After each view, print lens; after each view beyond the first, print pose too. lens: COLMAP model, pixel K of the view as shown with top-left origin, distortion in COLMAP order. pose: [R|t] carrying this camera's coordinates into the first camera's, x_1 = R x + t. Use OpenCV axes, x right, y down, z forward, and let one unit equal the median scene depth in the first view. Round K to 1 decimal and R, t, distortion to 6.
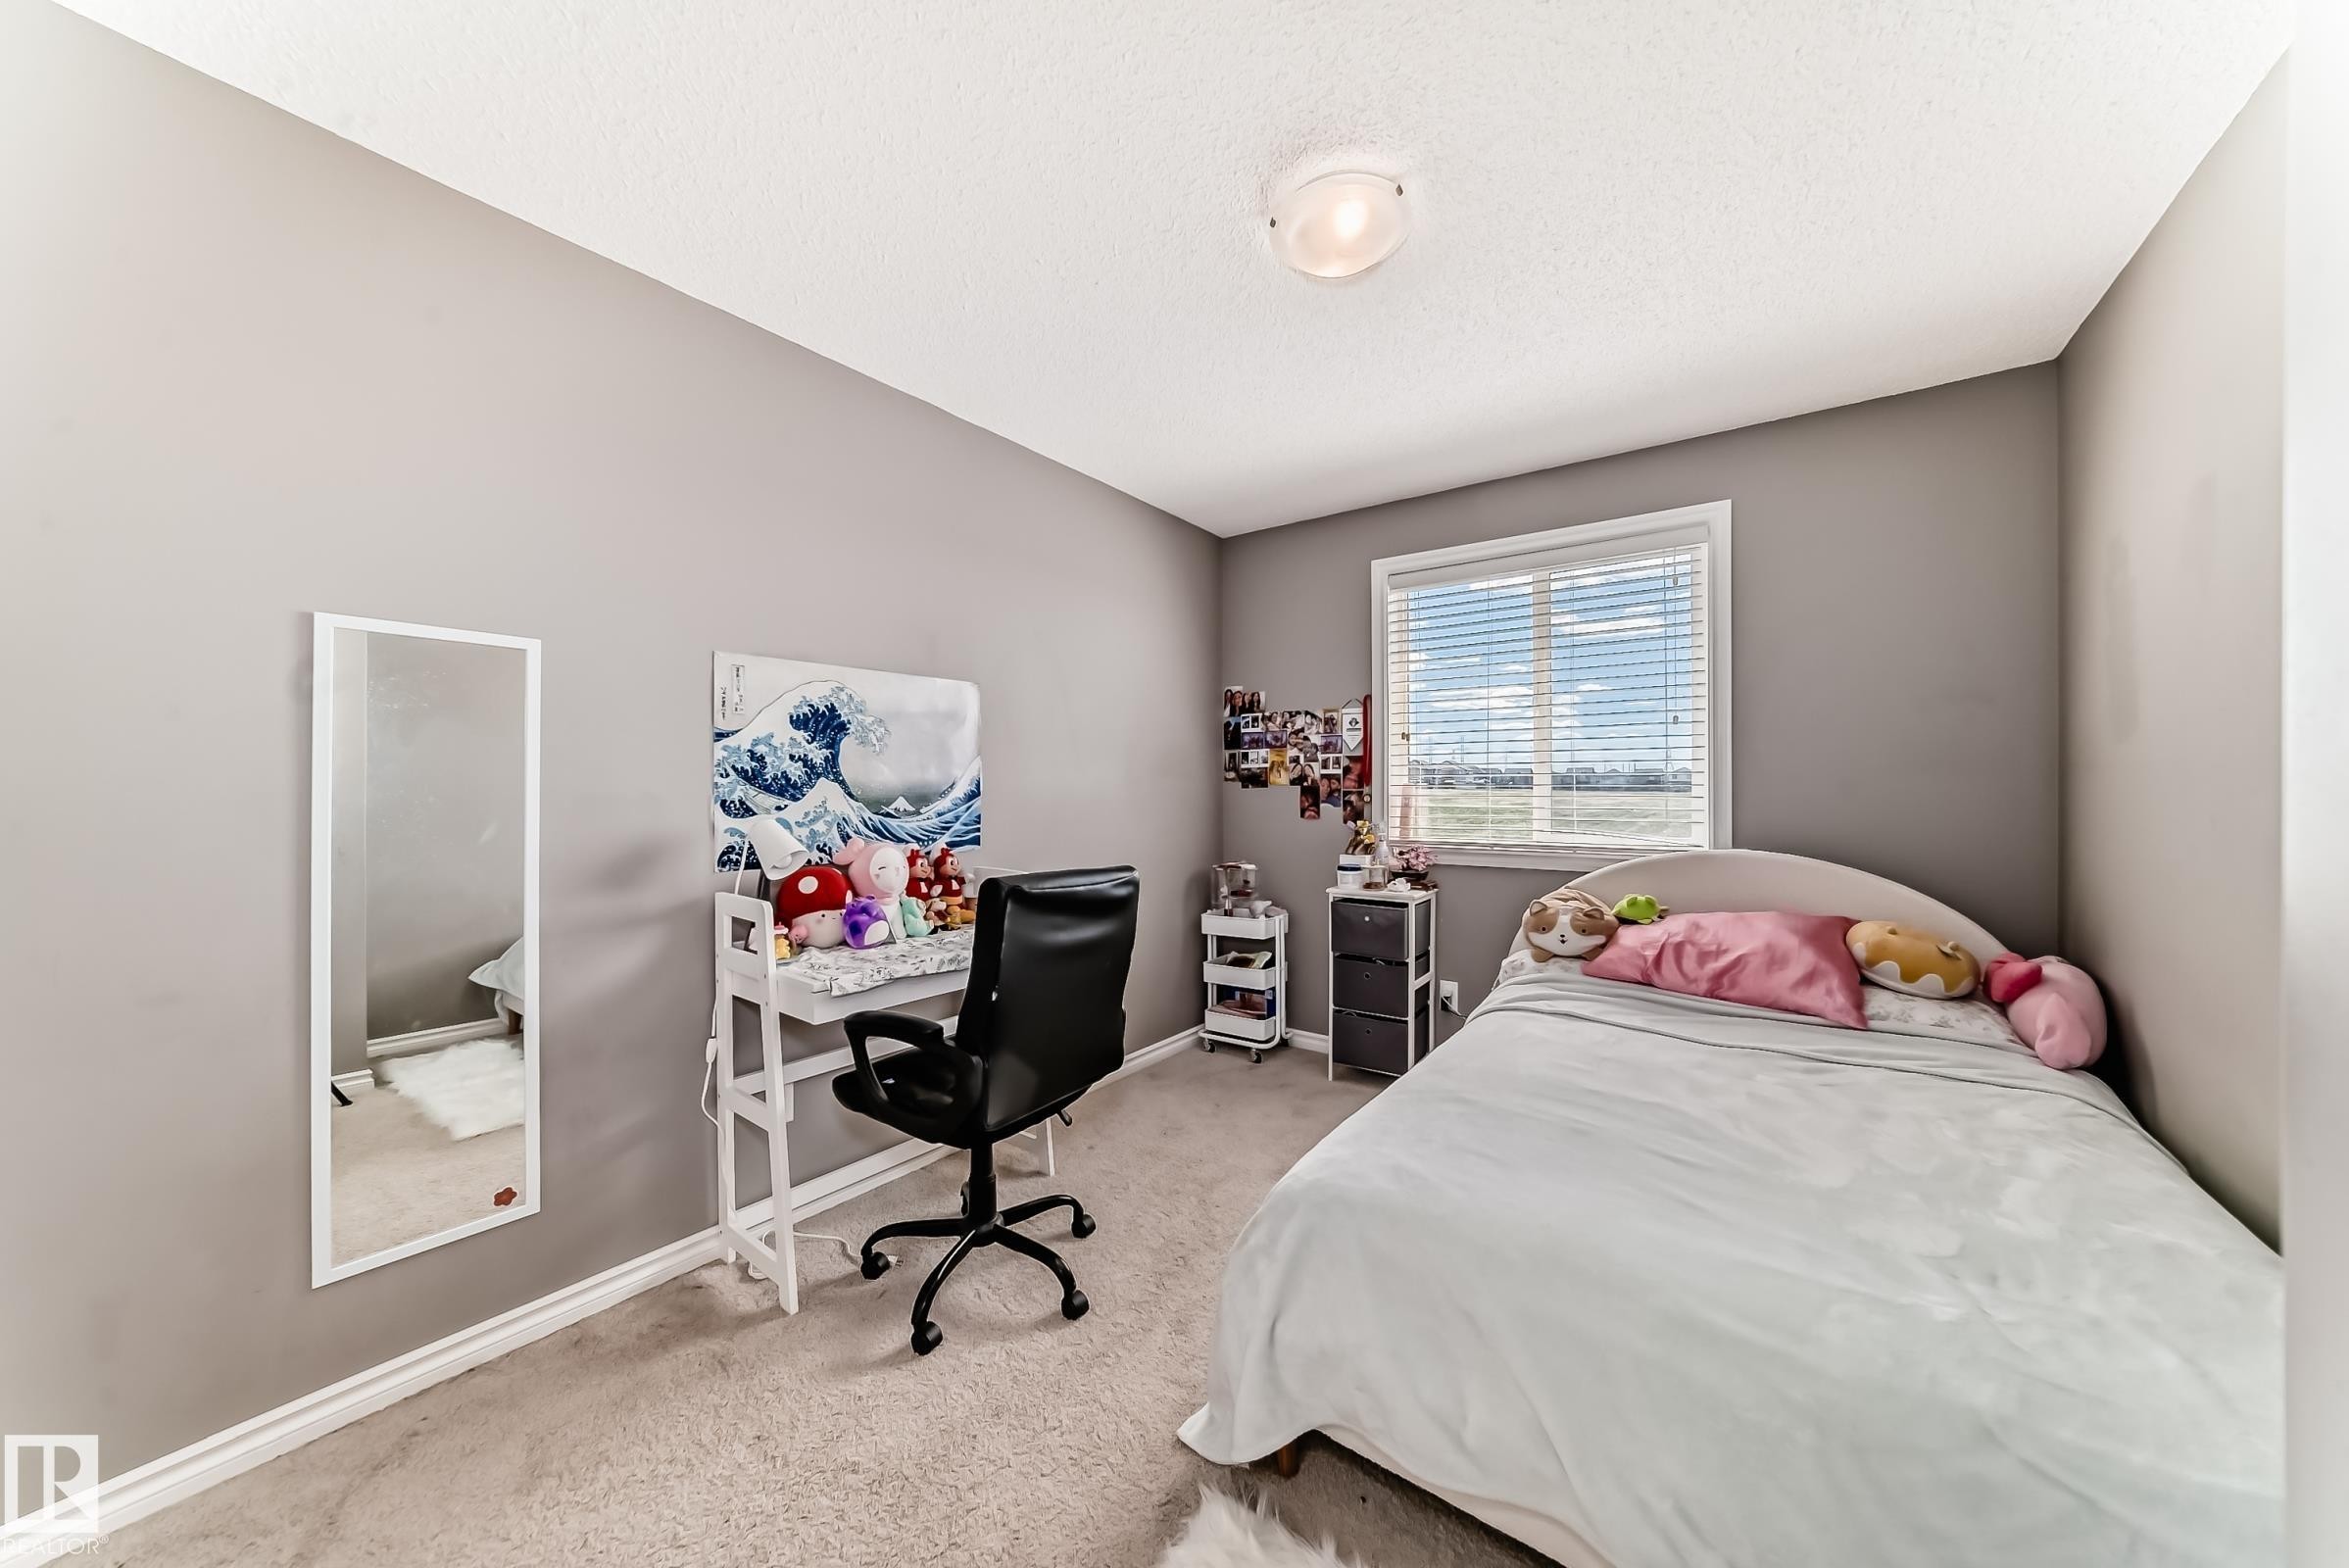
lens RADIAL K [[800.1, 0, 1174.5], [0, 800.1, 784.0], [0, 0, 1]] dist [-0.031415, 0.008850]
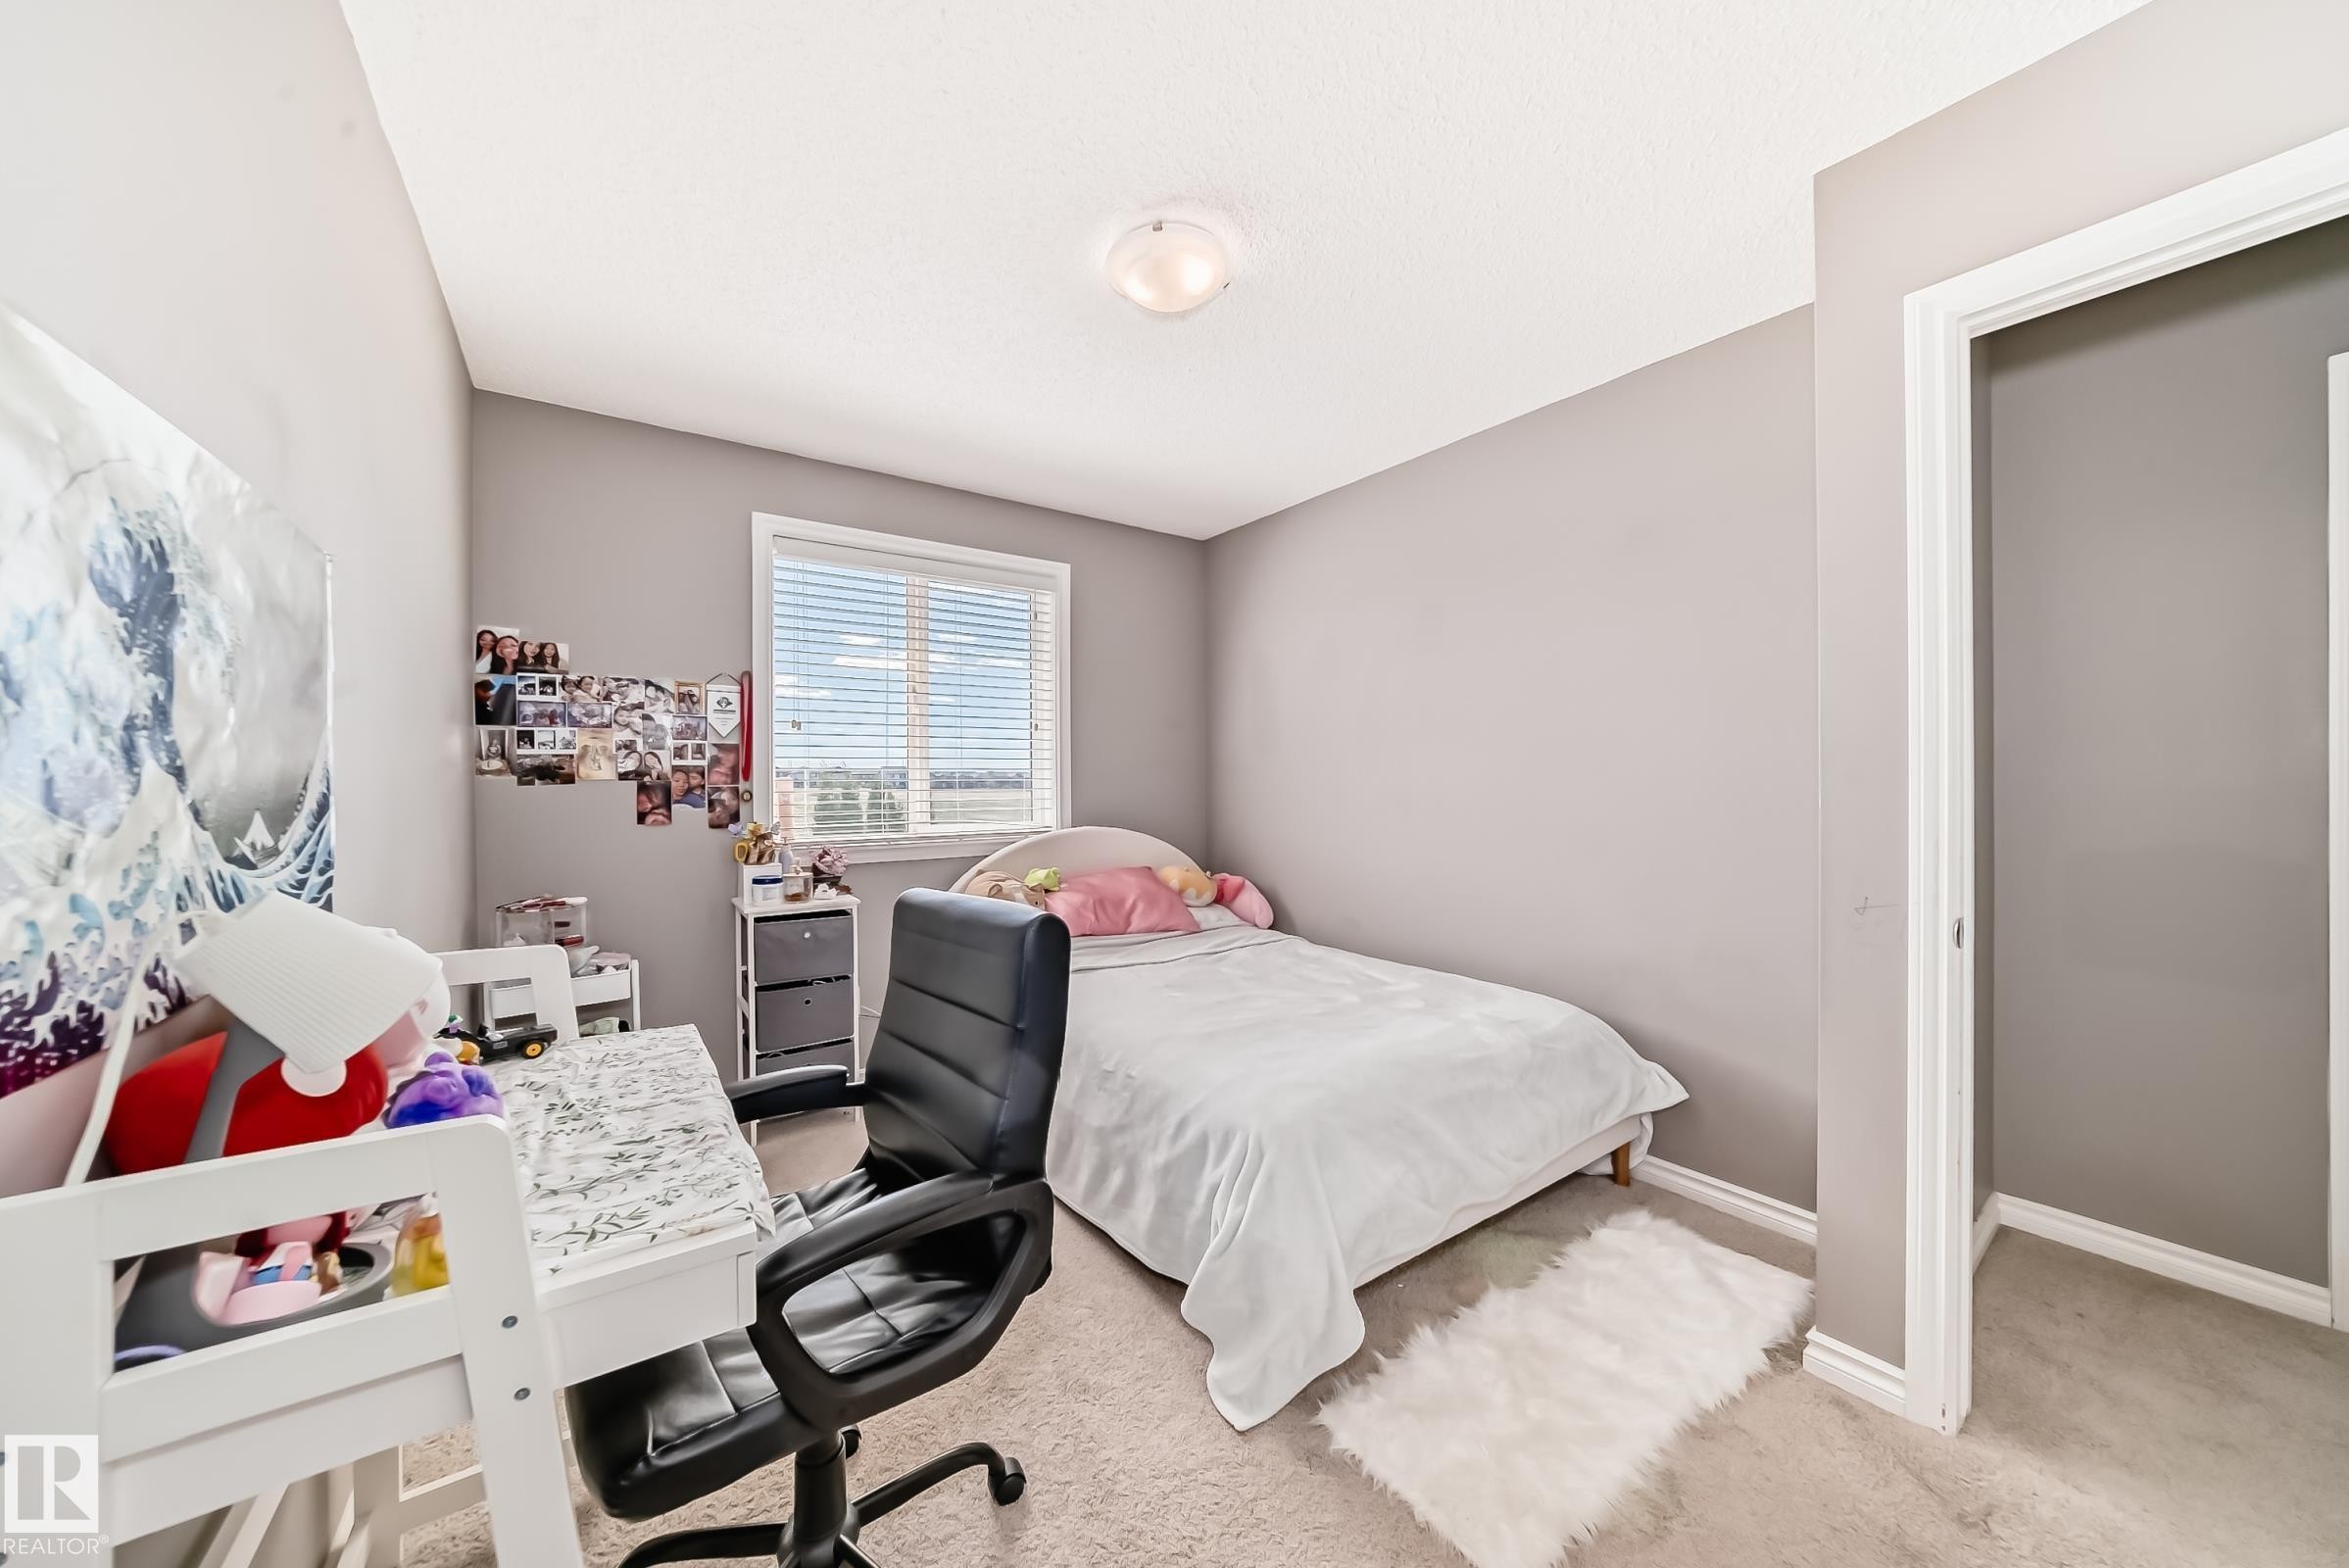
lens RADIAL K [[800.1, 0, 1174.5], [0, 800.1, 784.0], [0, 0, 1]] dist [-0.031415, 0.008850]
pose [[0.310119, -0.006576, 0.950675, -0.386494], [-0.001625, 0.999971, 0.007447, -0.001452], [-0.950696, -0.003854, 0.310099, 0.308721]]
